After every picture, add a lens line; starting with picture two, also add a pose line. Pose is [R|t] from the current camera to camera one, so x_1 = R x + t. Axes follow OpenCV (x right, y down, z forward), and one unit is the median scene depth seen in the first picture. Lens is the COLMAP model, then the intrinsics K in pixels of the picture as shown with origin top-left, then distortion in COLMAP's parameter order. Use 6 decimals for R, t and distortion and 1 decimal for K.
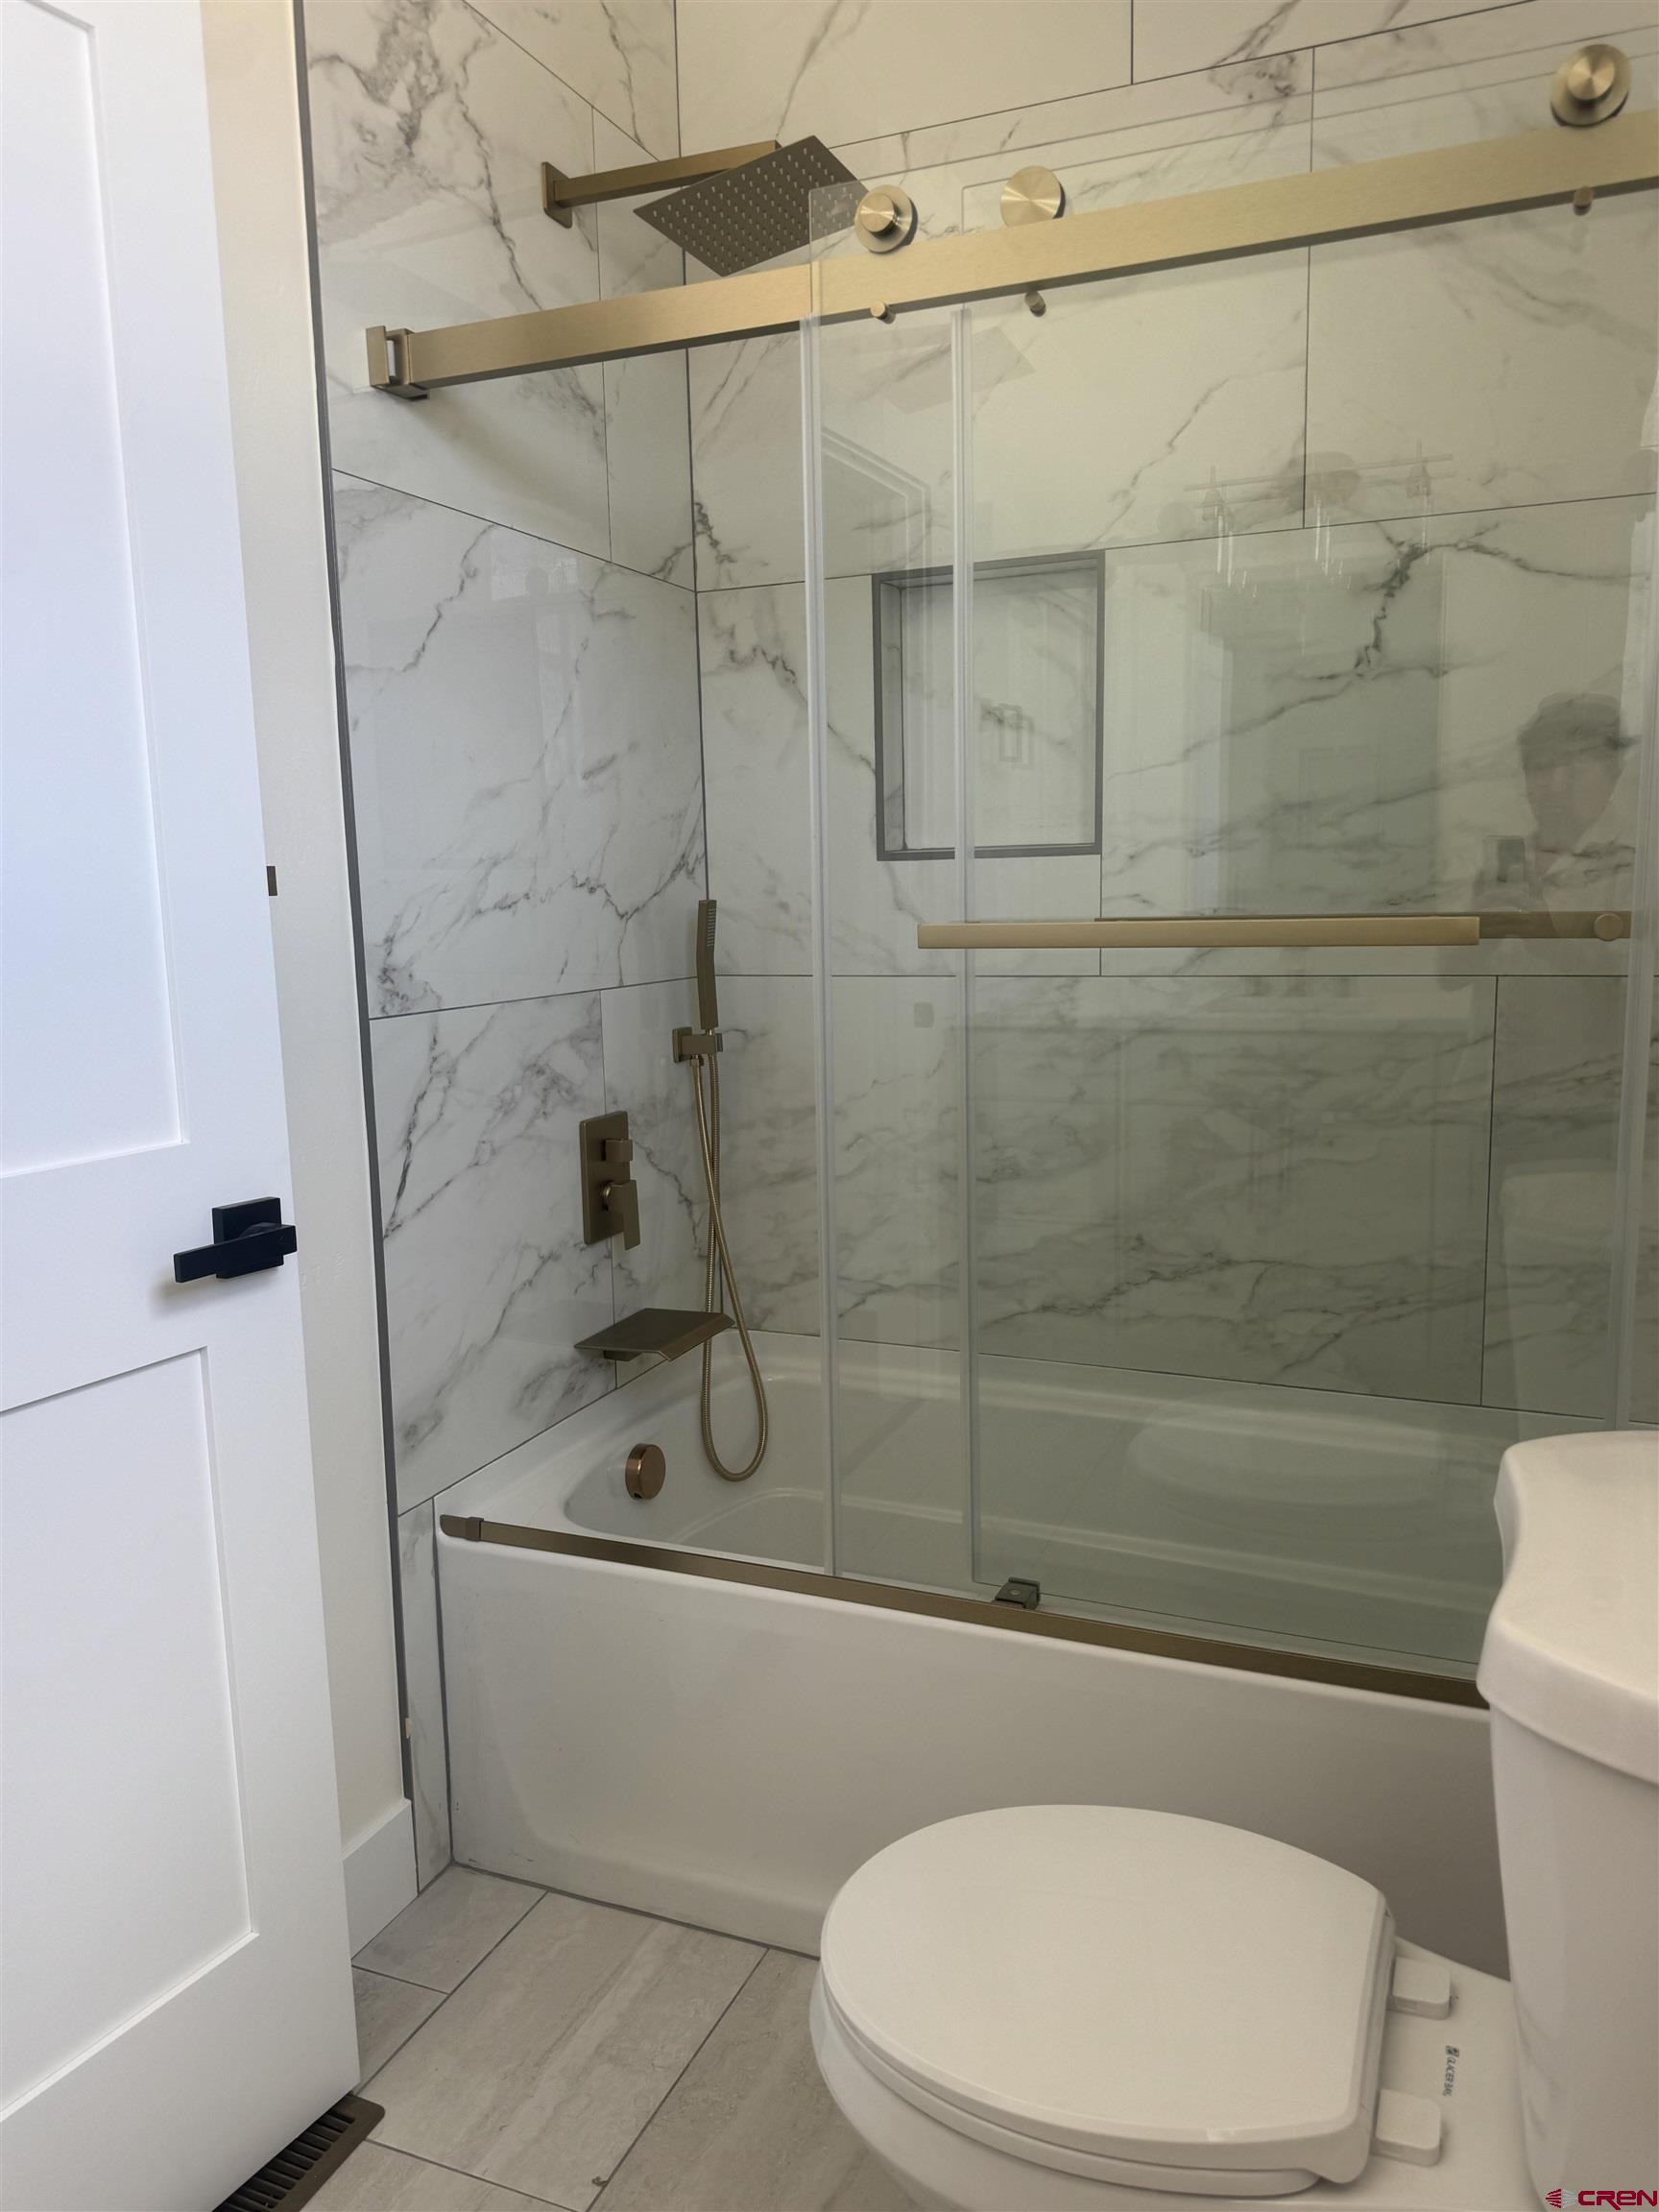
lens RADIAL K [[1594.0, 0, 830.0], [0, 1594.0, 1110.5], [0, 0, 1]] dist [0.007444, -0.005041]
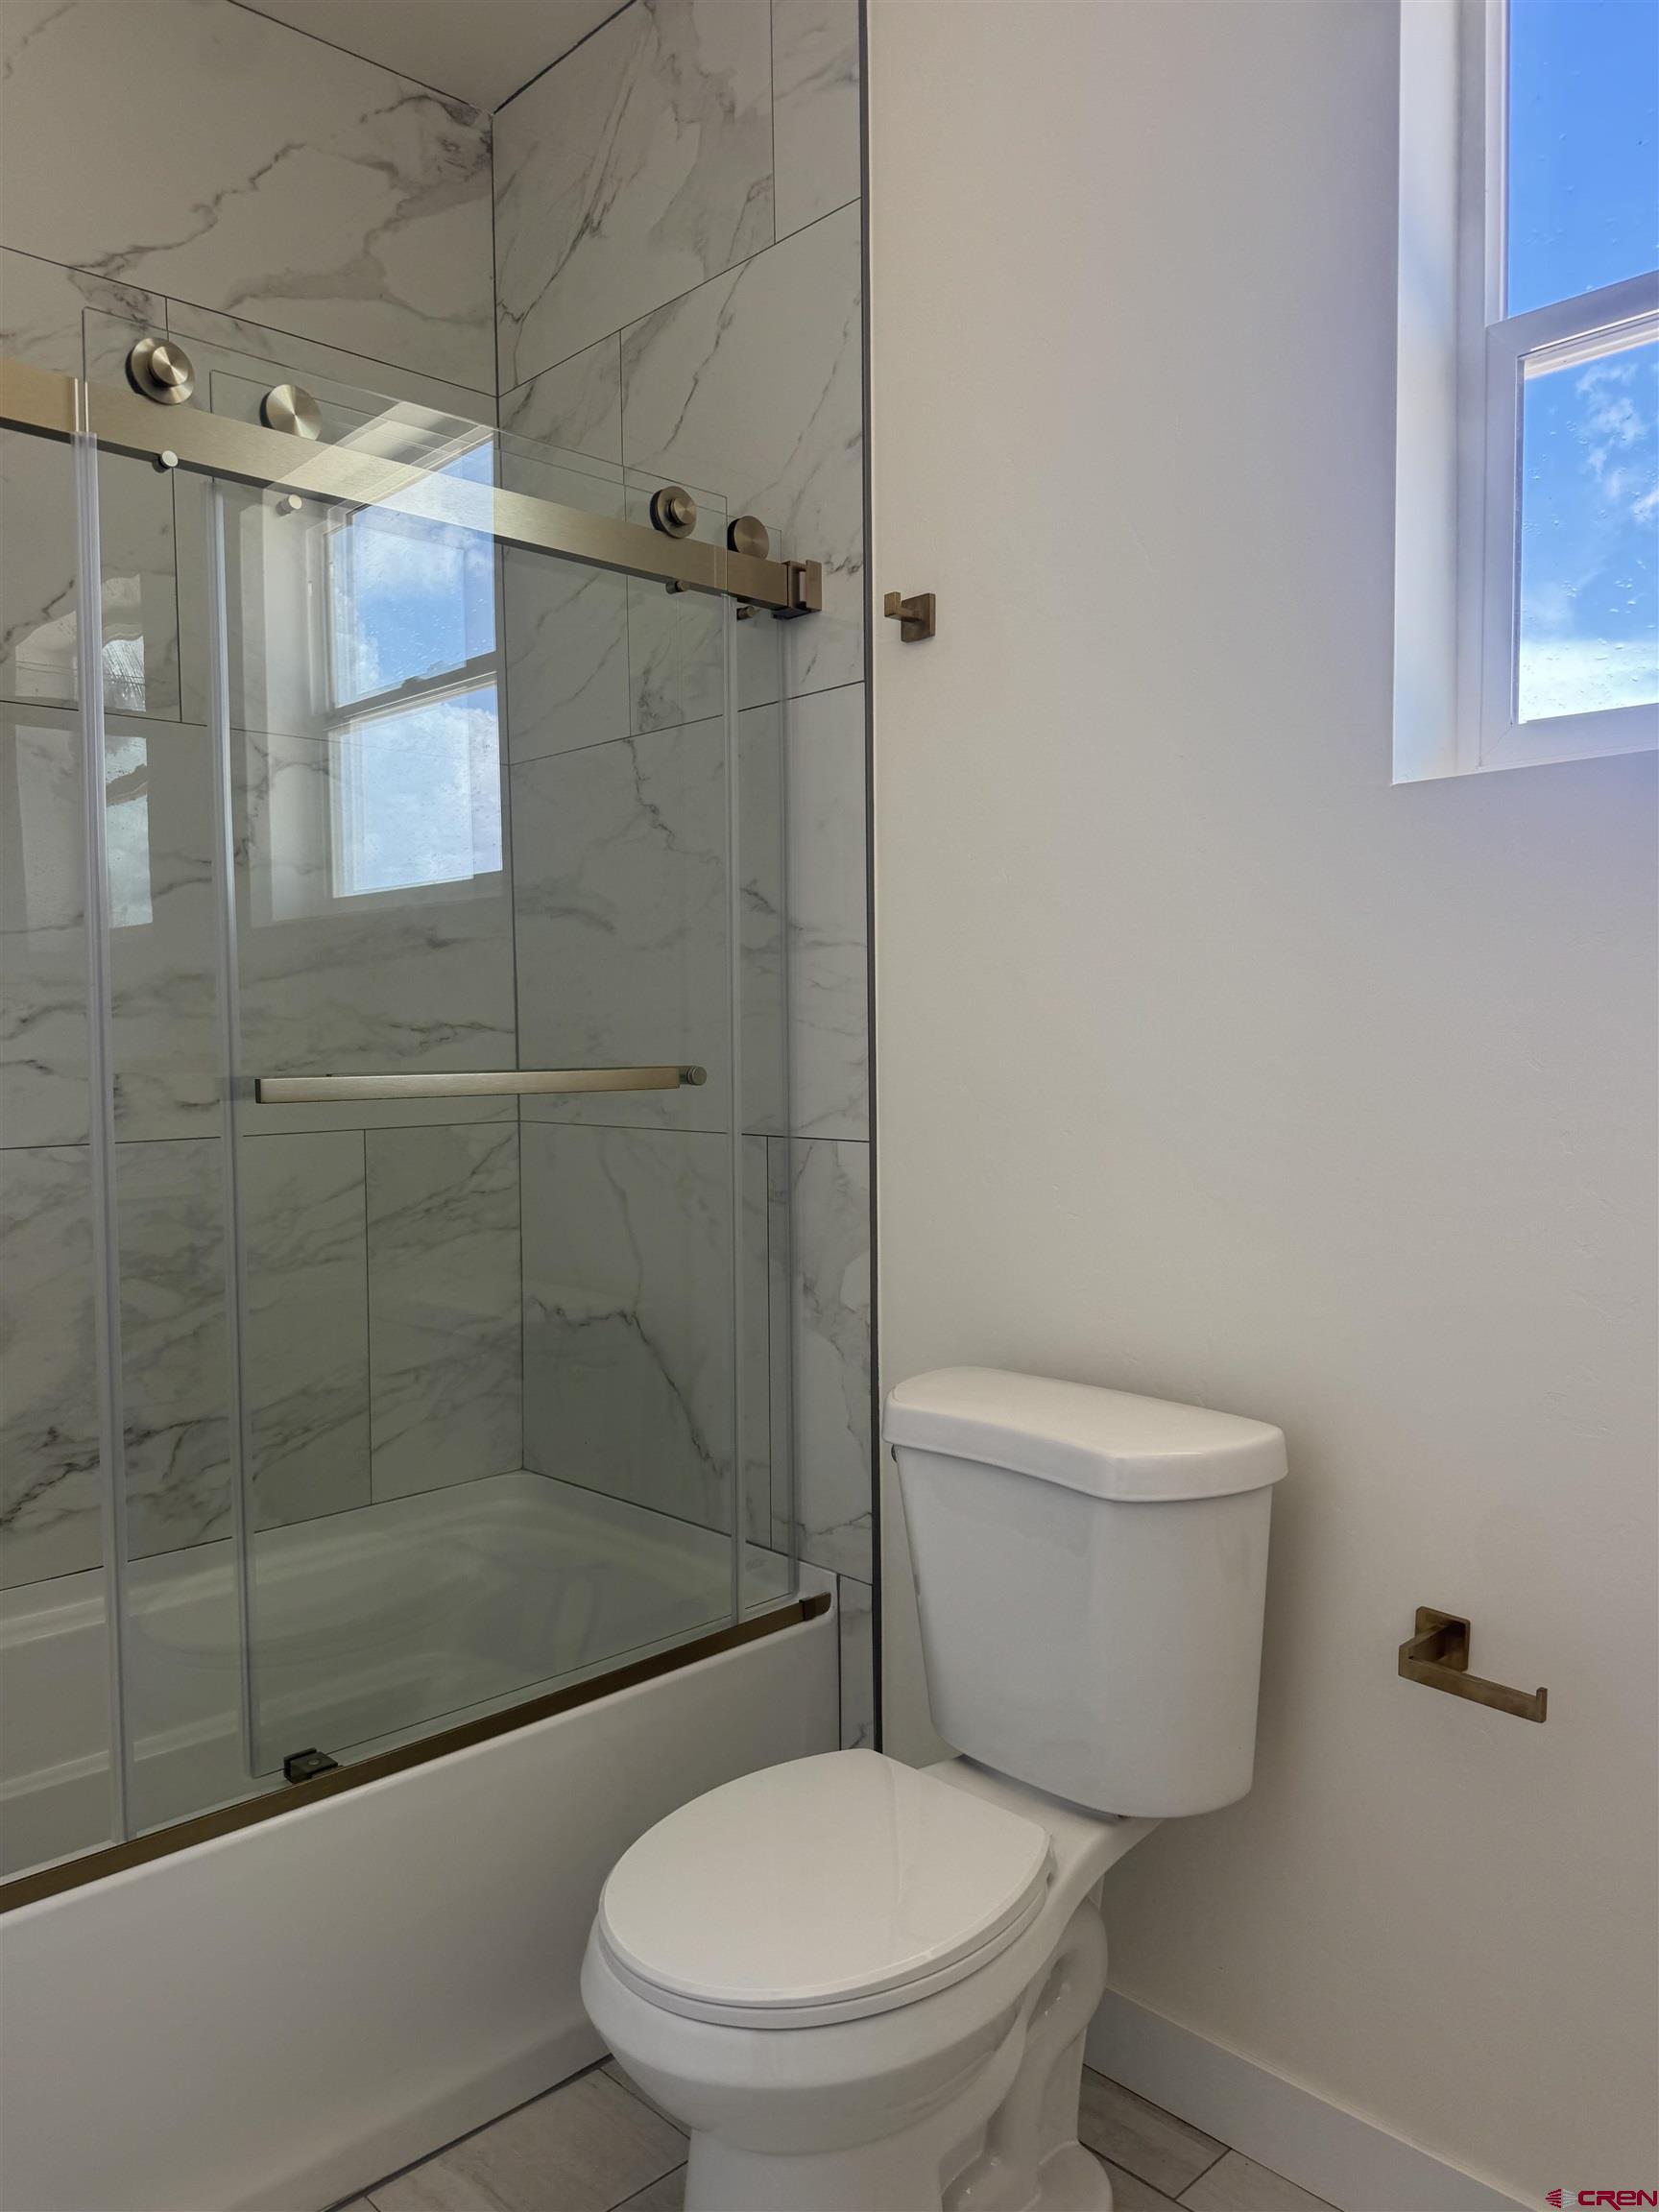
lens RADIAL K [[1594.0, 0, 830.0], [0, 1594.0, 1110.5], [0, 0, 1]] dist [0.007444, -0.005041]
pose [[0.401684, -0.030235, 0.915279, -0.486787], [0.138483, 0.989967, -0.028073, -0.016467], [-0.905247, 0.138027, 0.401841, 0.202252]]
